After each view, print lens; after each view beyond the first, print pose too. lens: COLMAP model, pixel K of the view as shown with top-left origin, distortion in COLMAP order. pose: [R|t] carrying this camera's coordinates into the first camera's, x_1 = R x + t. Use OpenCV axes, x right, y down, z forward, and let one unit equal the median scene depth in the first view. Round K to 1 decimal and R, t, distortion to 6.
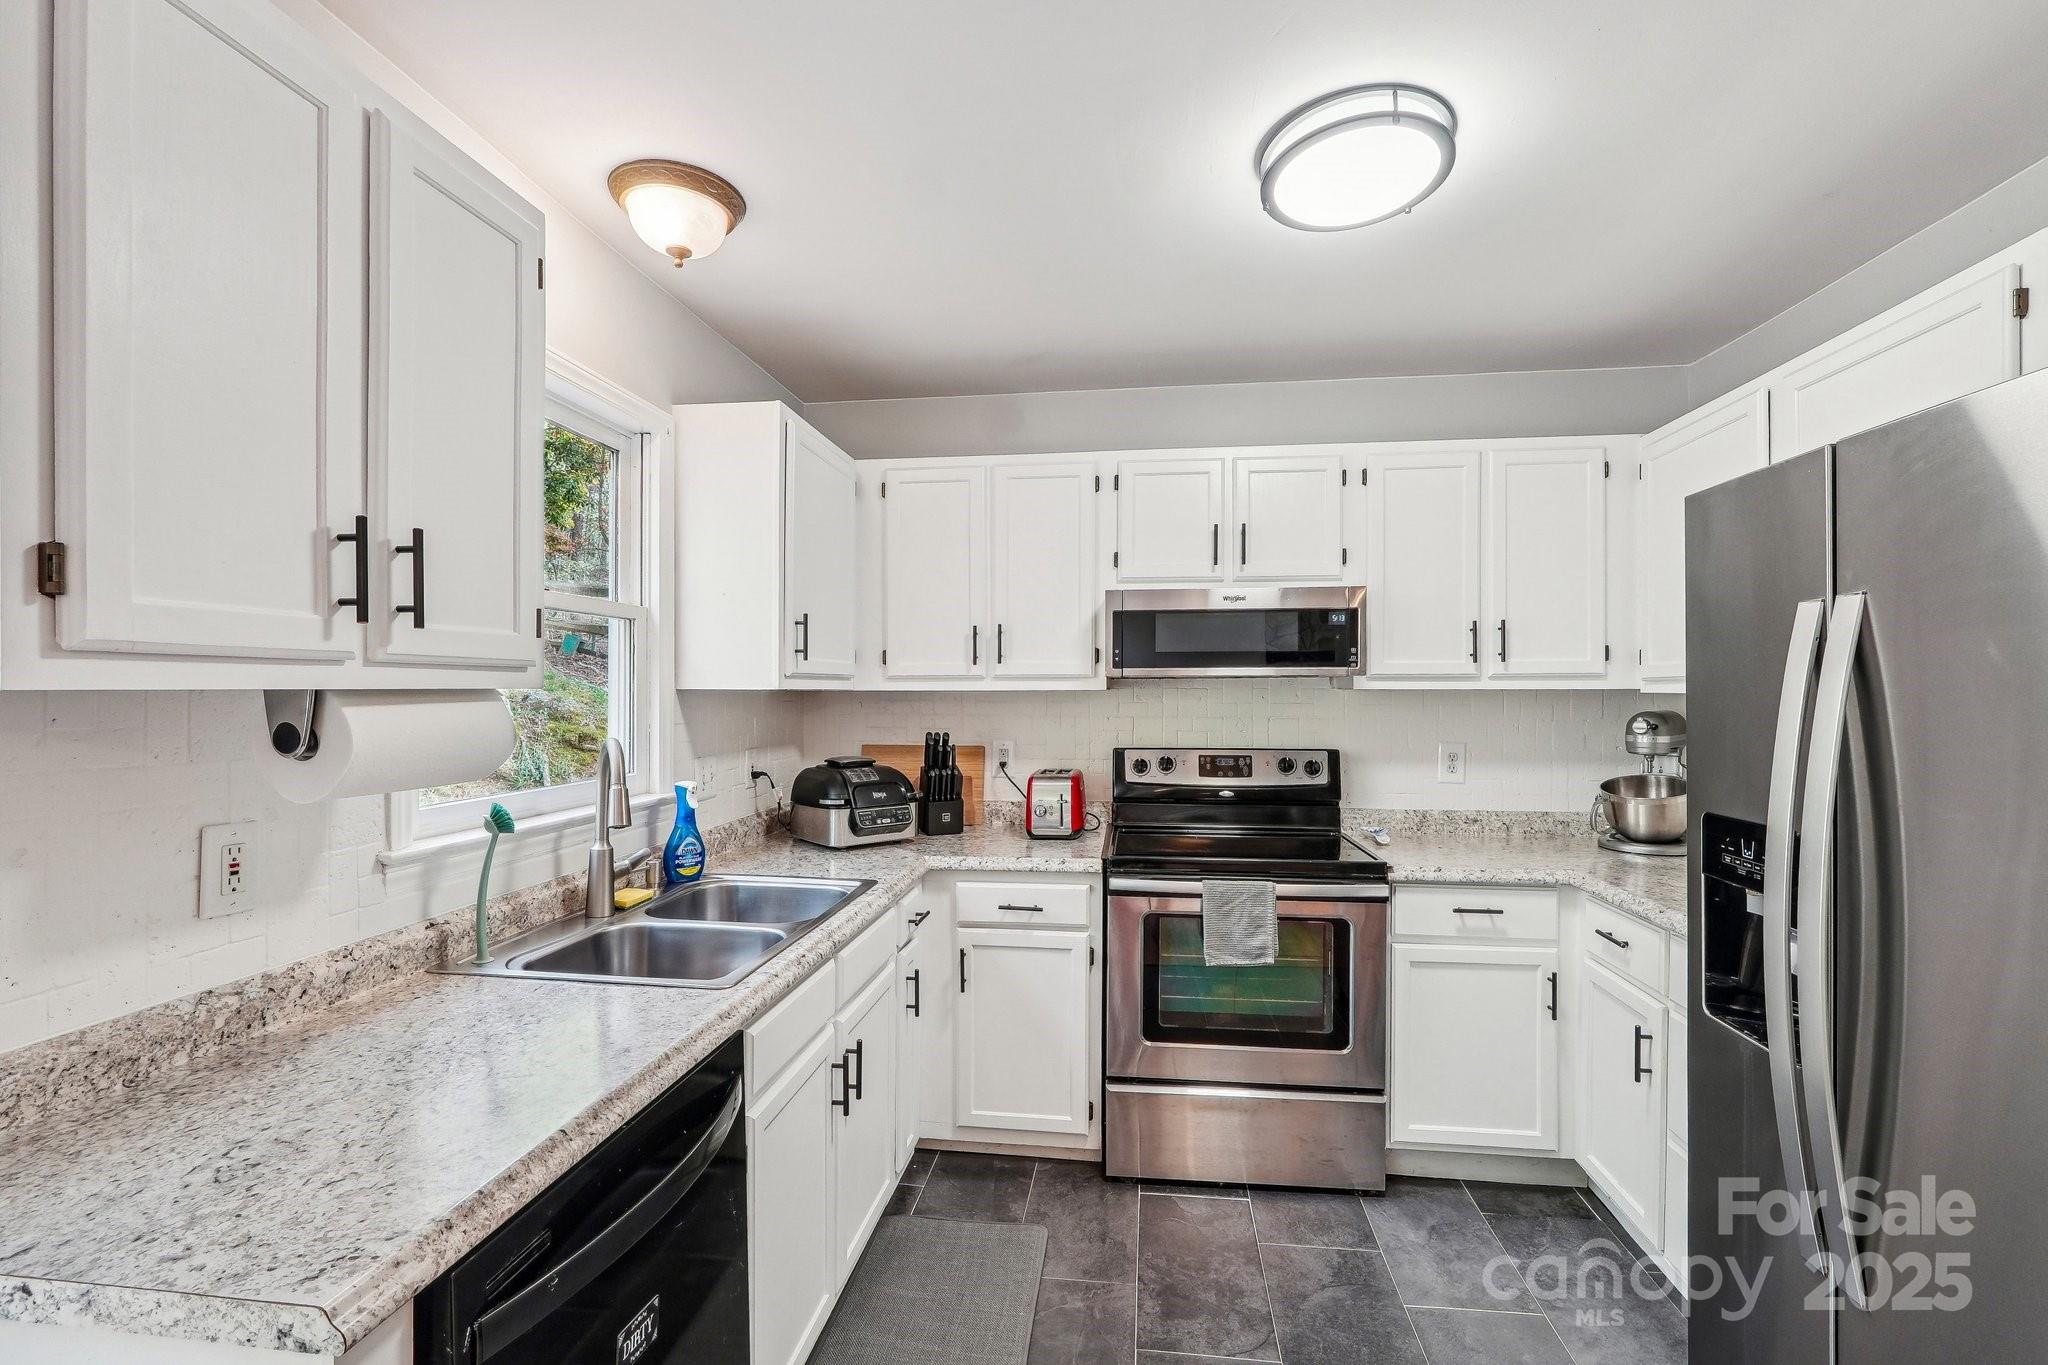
lens RADIAL K [[885.5, 0, 1032.5], [0, 885.5, 681.2], [0, 0, 1]] dist [-0.017778, 0.006979]
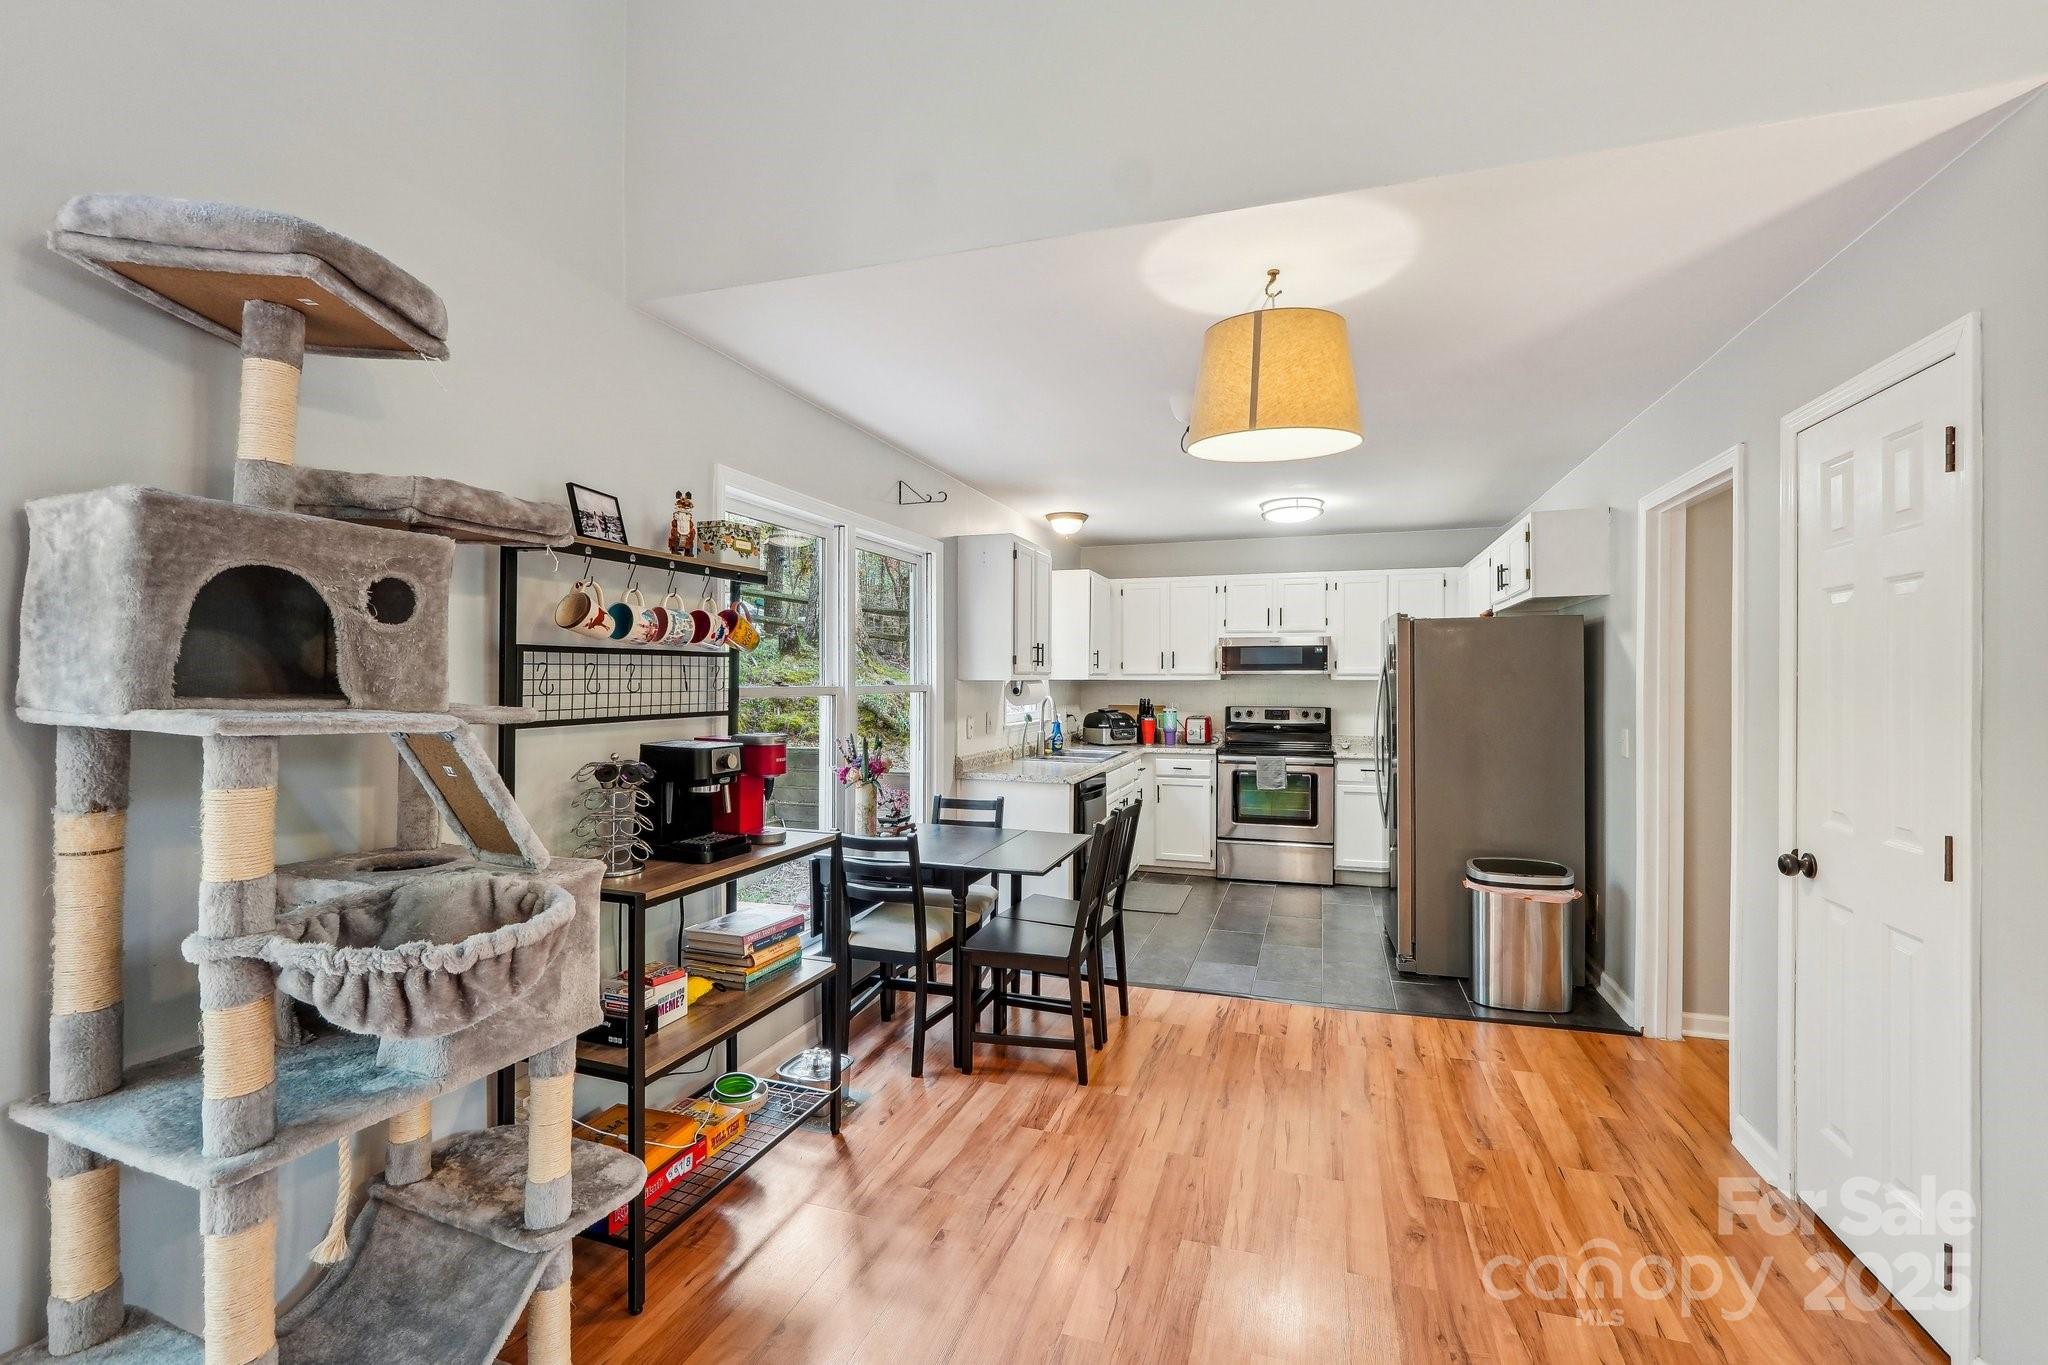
lens RADIAL K [[885.5, 0, 1032.5], [0, 885.5, 681.2], [0, 0, 1]] dist [-0.017778, 0.006979]
pose [[0.982536, 0.001269, -0.186071, 0.034593], [0.001249, 0.999909, 0.013415, -0.020175], [0.186071, -0.013413, 0.982445, -1.460547]]
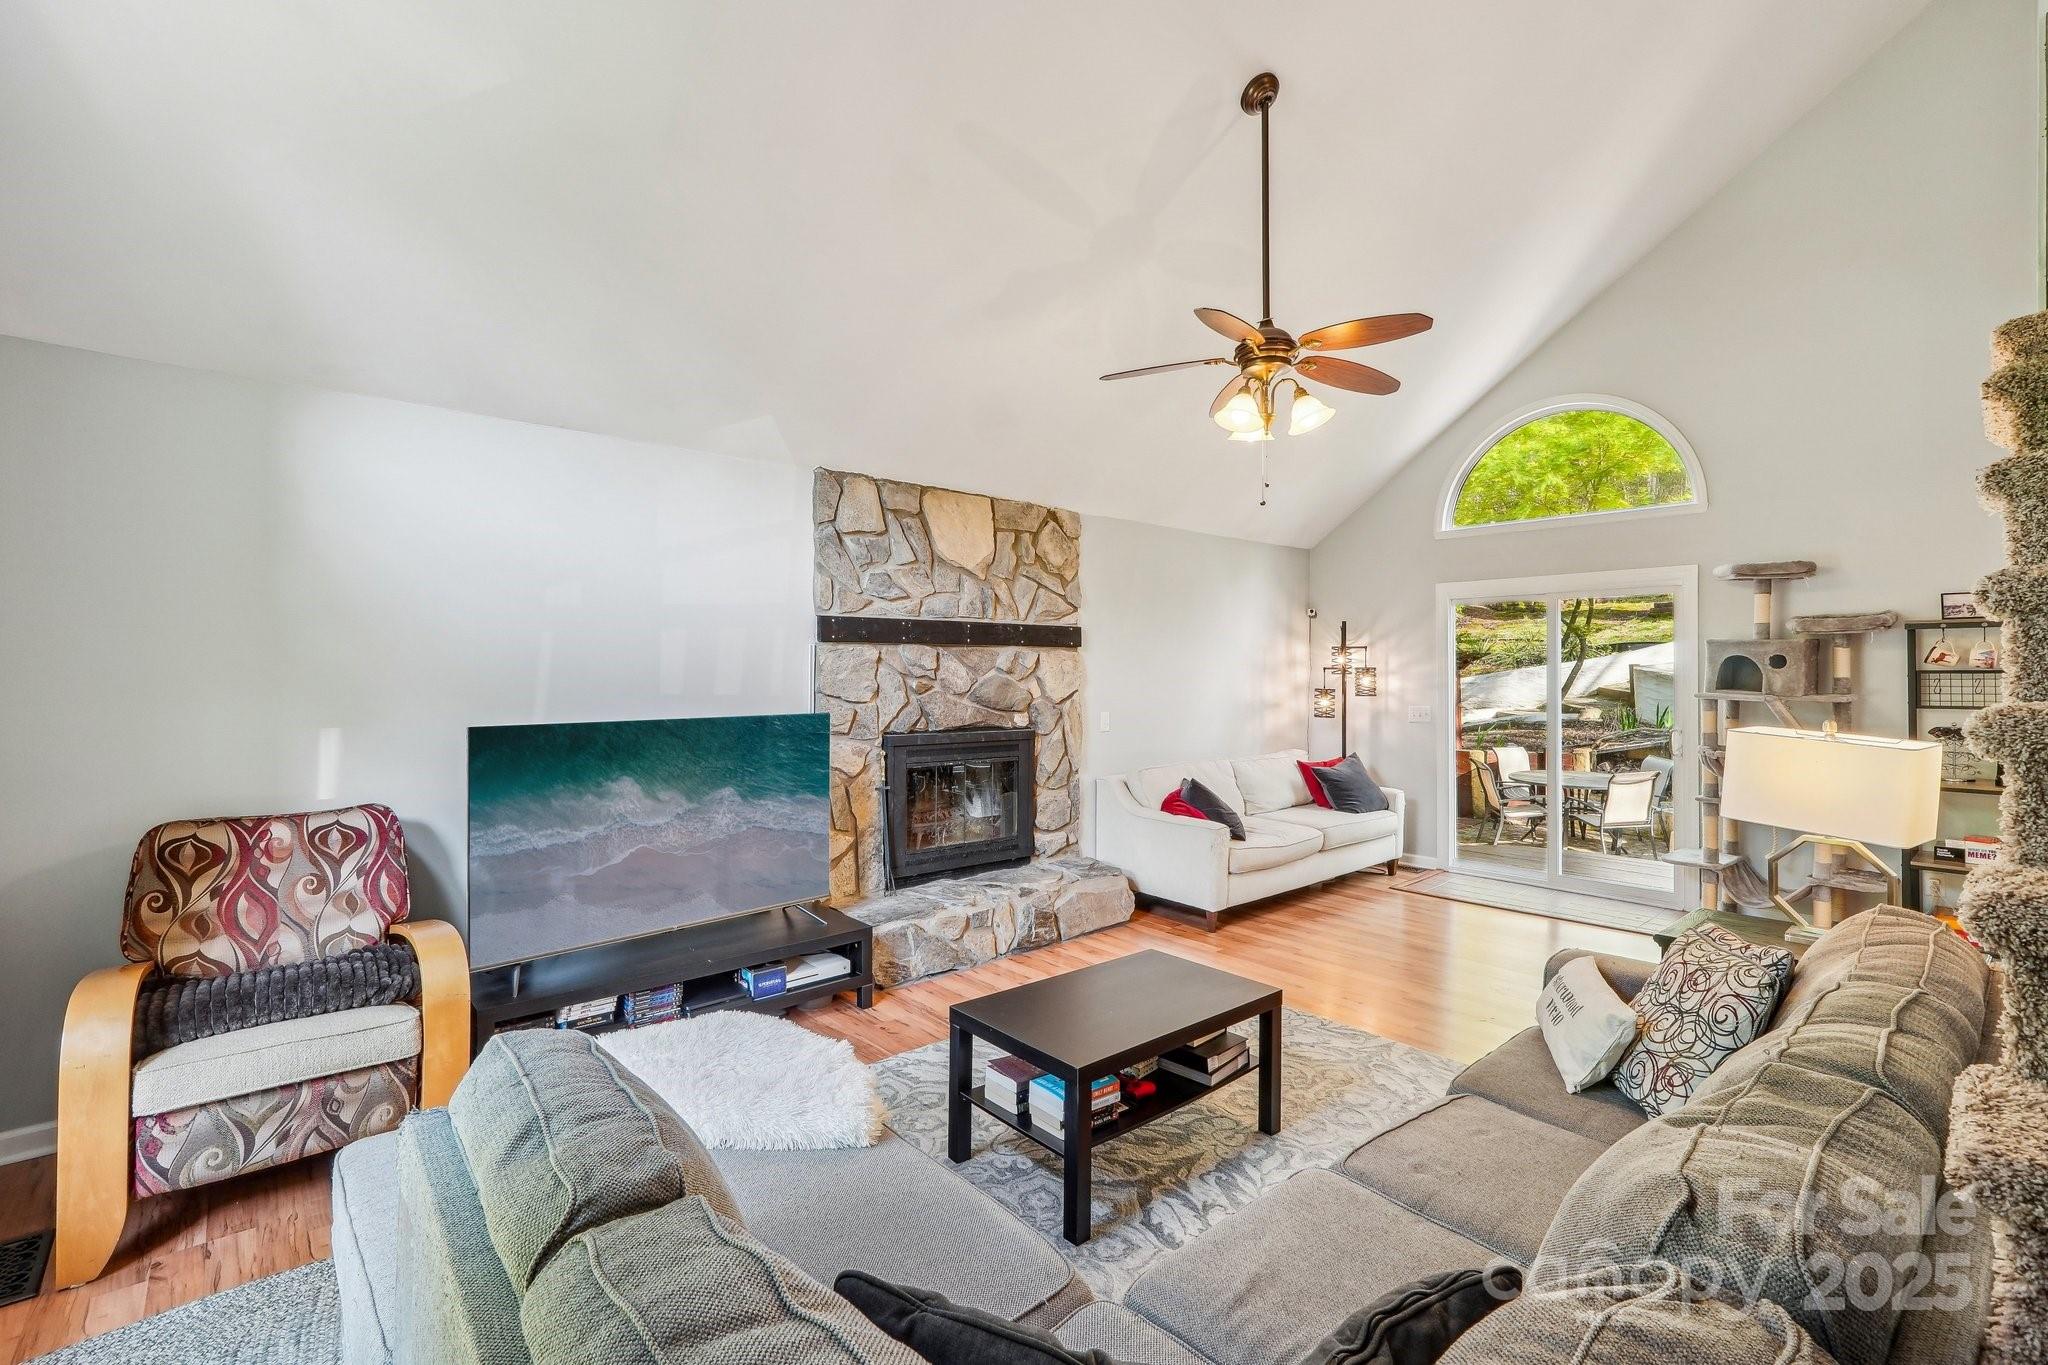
lens RADIAL K [[895.5, 0, 1027.1], [0, 895.5, 669.8], [0, 0, 1]] dist [-0.004453, 0.000051]
pose [[-0.659567, -0.001128, -0.751645, 2.011073], [0.009401, 0.999908, -0.009750, -0.045142], [0.751587, -0.013497, -0.659496, -0.920254]]
